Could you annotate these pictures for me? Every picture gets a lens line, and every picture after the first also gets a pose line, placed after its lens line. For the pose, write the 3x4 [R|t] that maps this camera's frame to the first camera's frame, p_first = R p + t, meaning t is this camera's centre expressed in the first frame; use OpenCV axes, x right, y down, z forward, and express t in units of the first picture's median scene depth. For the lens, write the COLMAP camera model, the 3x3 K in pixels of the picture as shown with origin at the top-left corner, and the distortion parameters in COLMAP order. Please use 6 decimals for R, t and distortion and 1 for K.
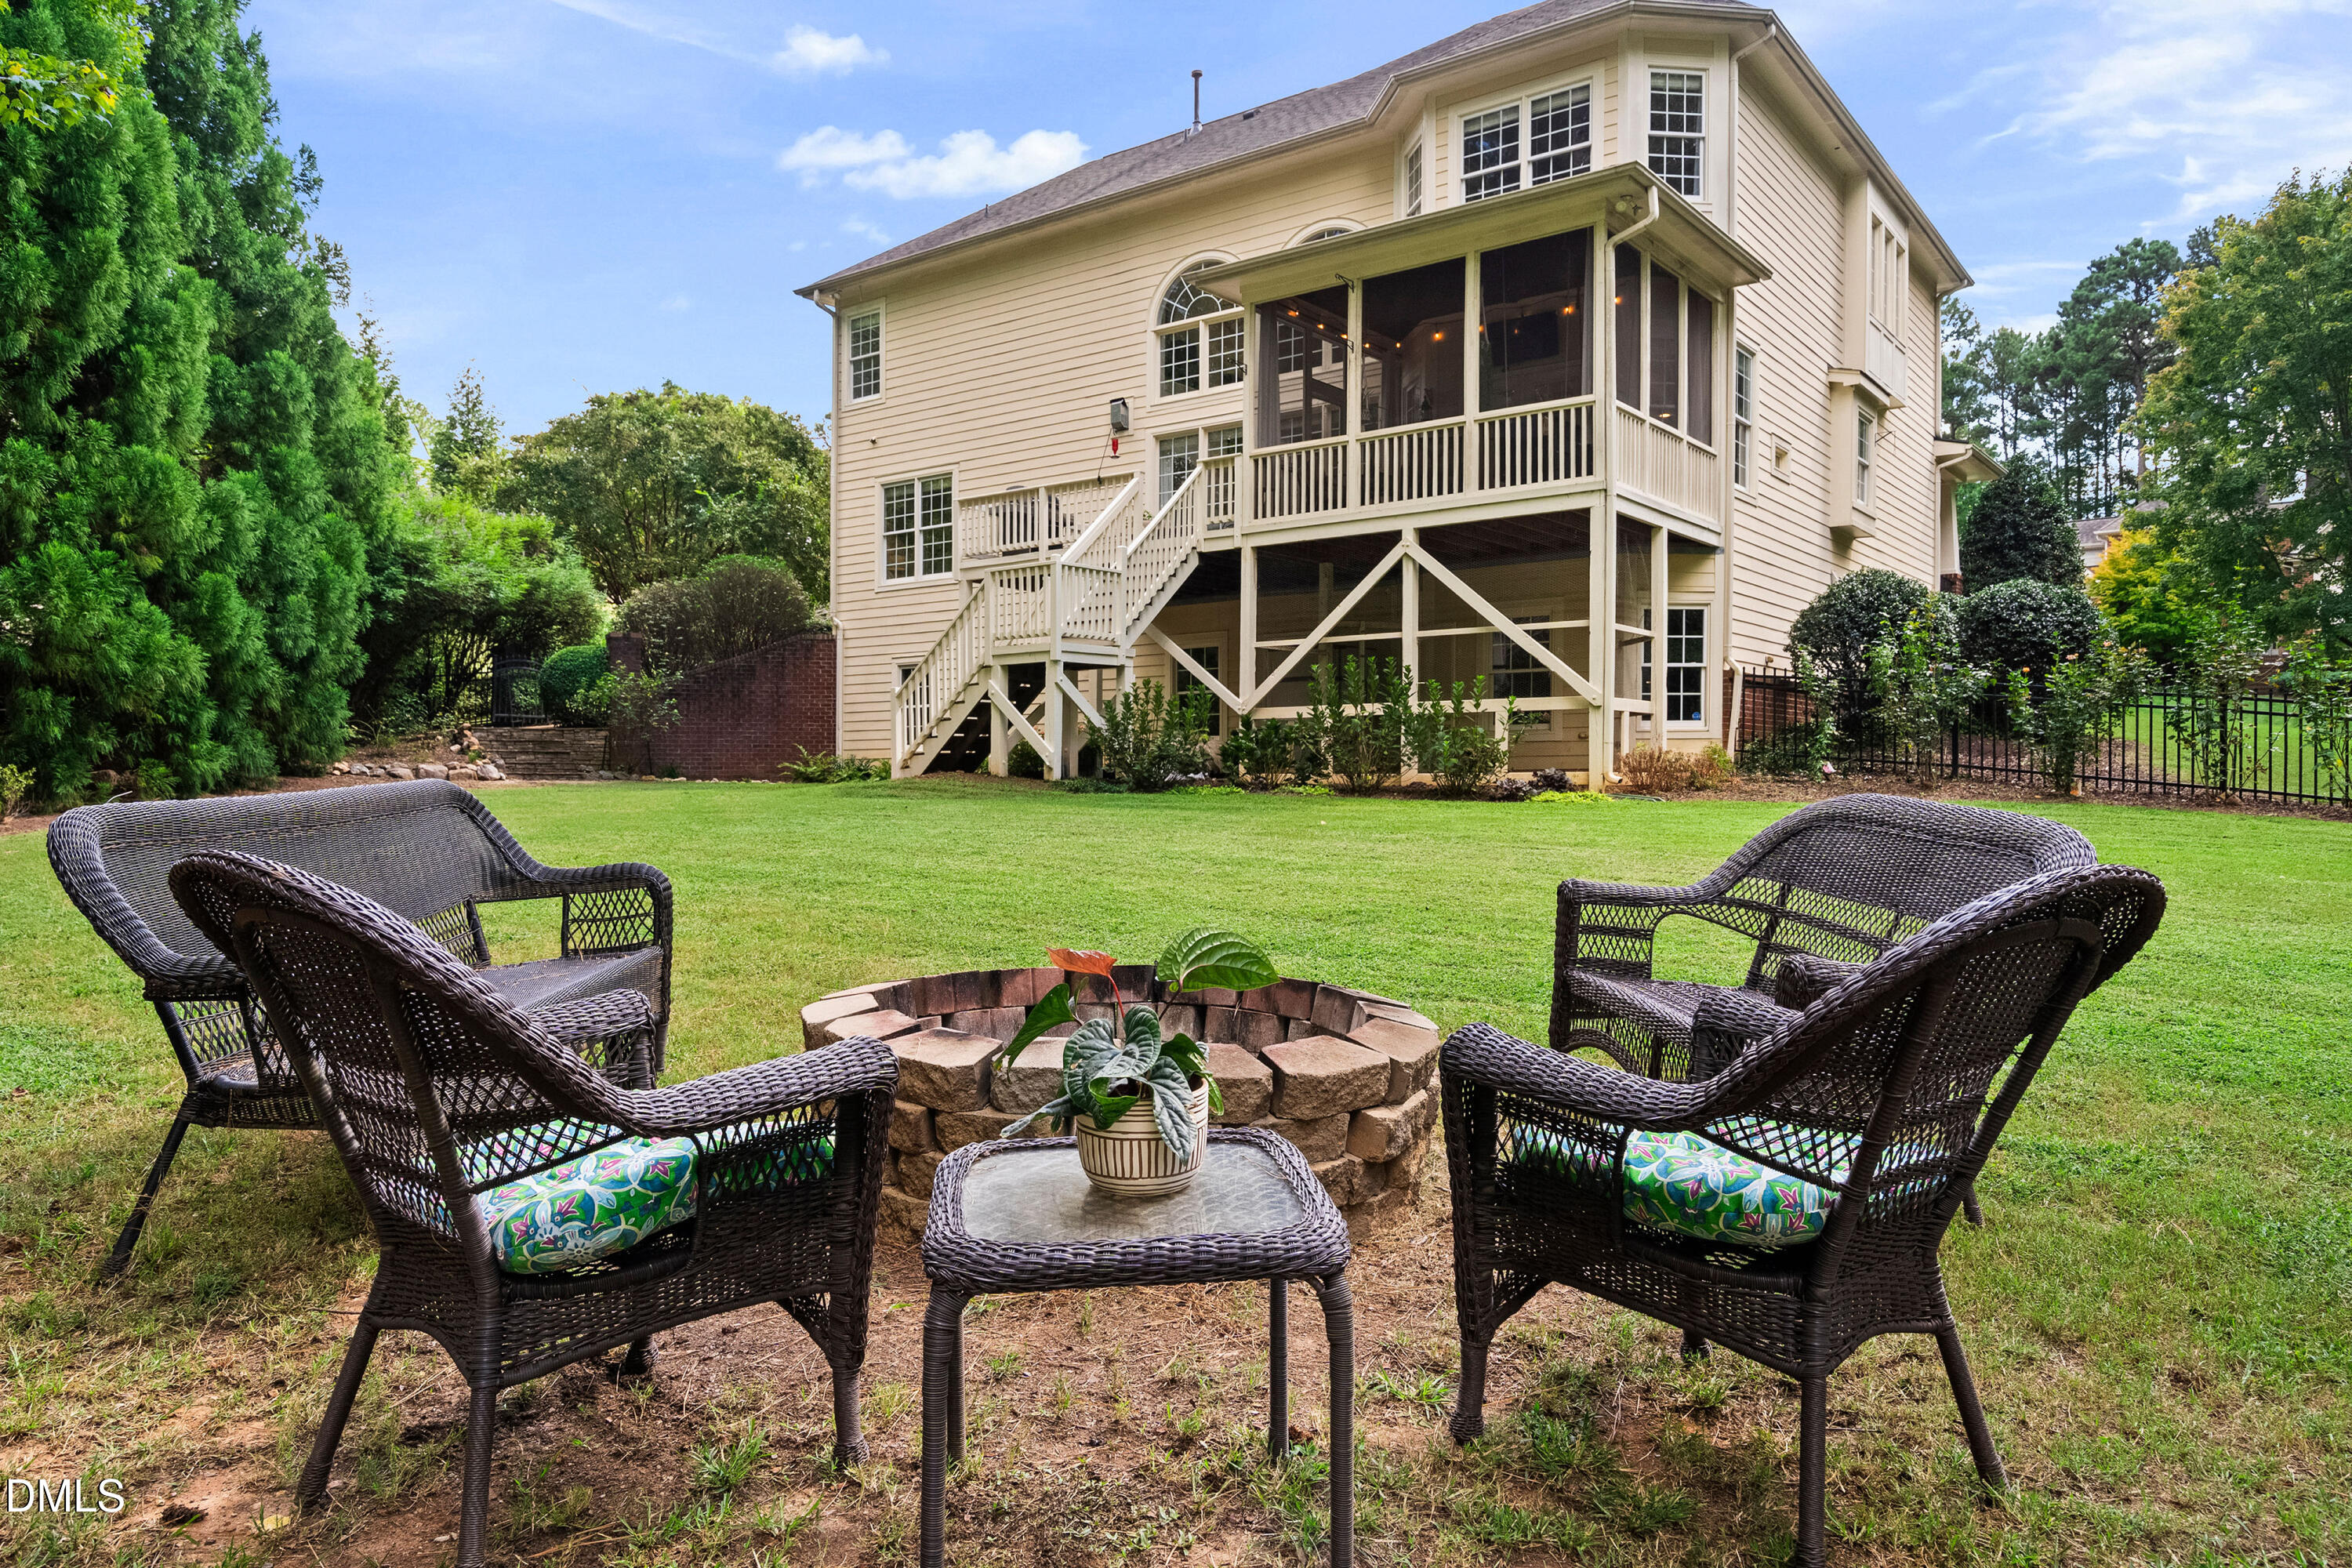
lens RADIAL K [[1516.7, 0, 1176.0], [0, 1516.7, 784.0], [0, 0, 1]] dist [0.007804, 0.000294]
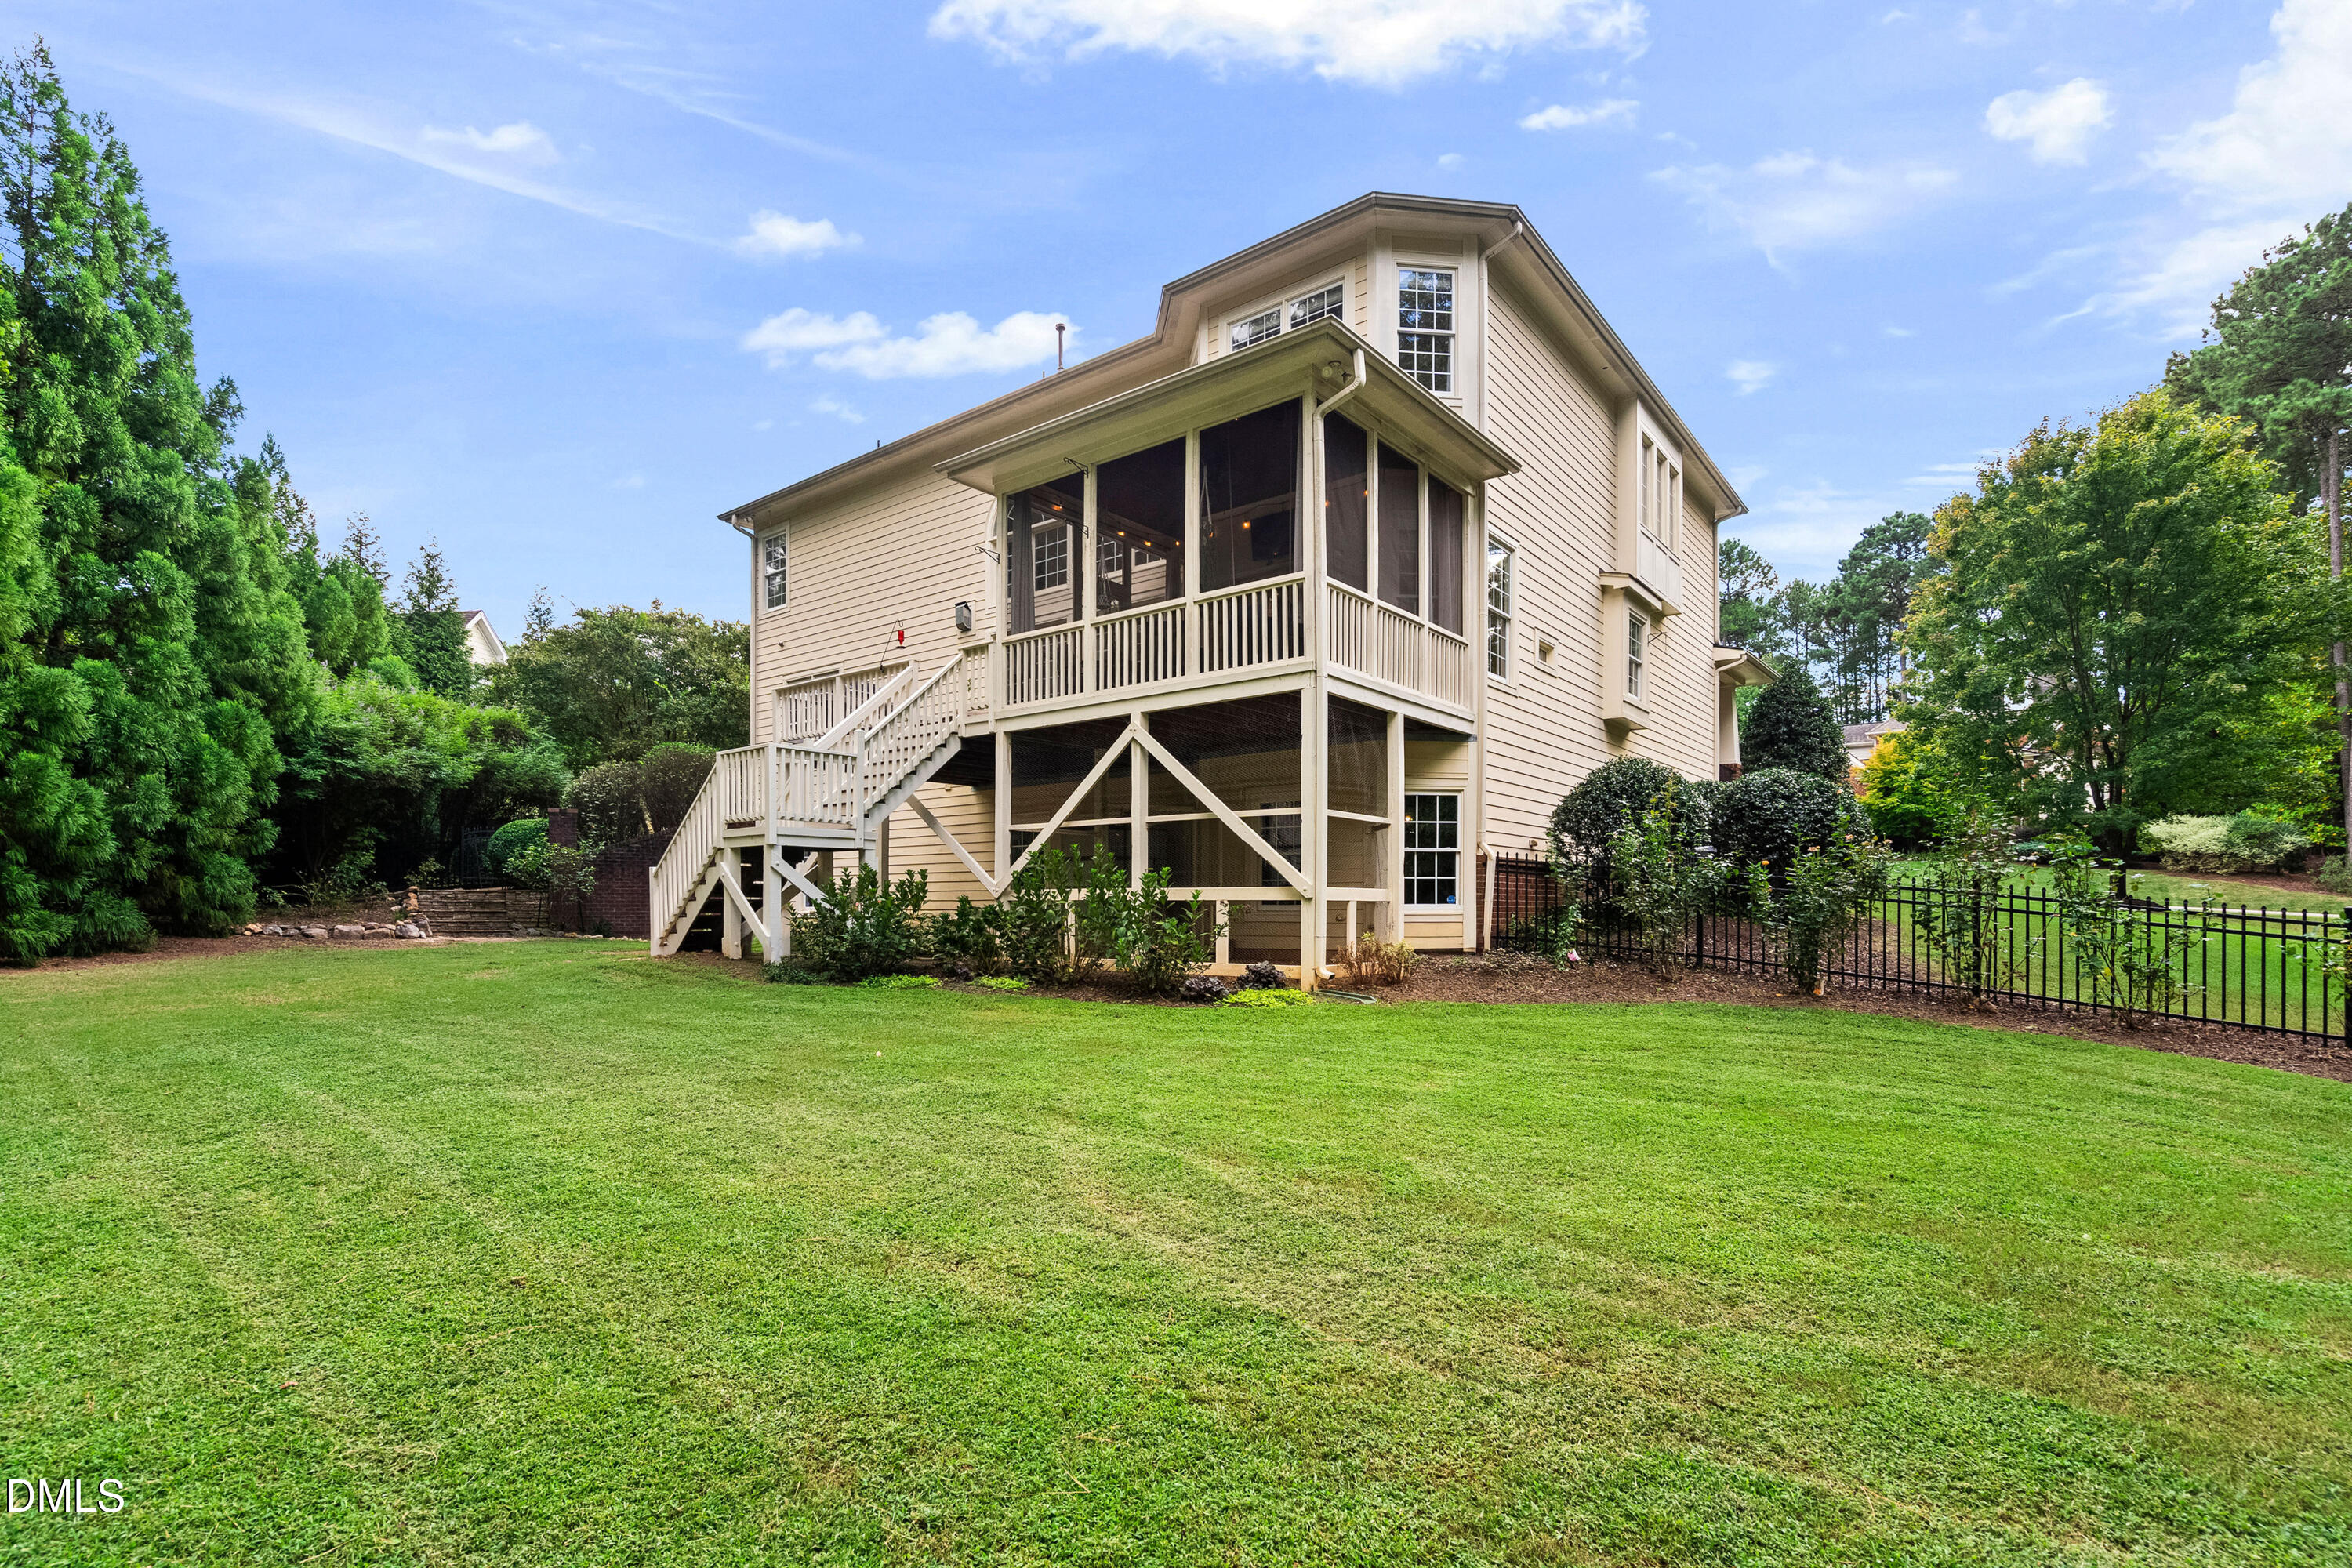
lens RADIAL K [[1089.6, 0, 1171.8], [0, 1089.6, 891.8], [0, 0, 1]] dist [-0.001576, 0.000166]
pose [[0.999566, 0.008137, -0.028329, 0.181923], [-0.008687, 0.999775, -0.019369, -0.035315], [0.028165, 0.019607, 0.999411, 0.271428]]
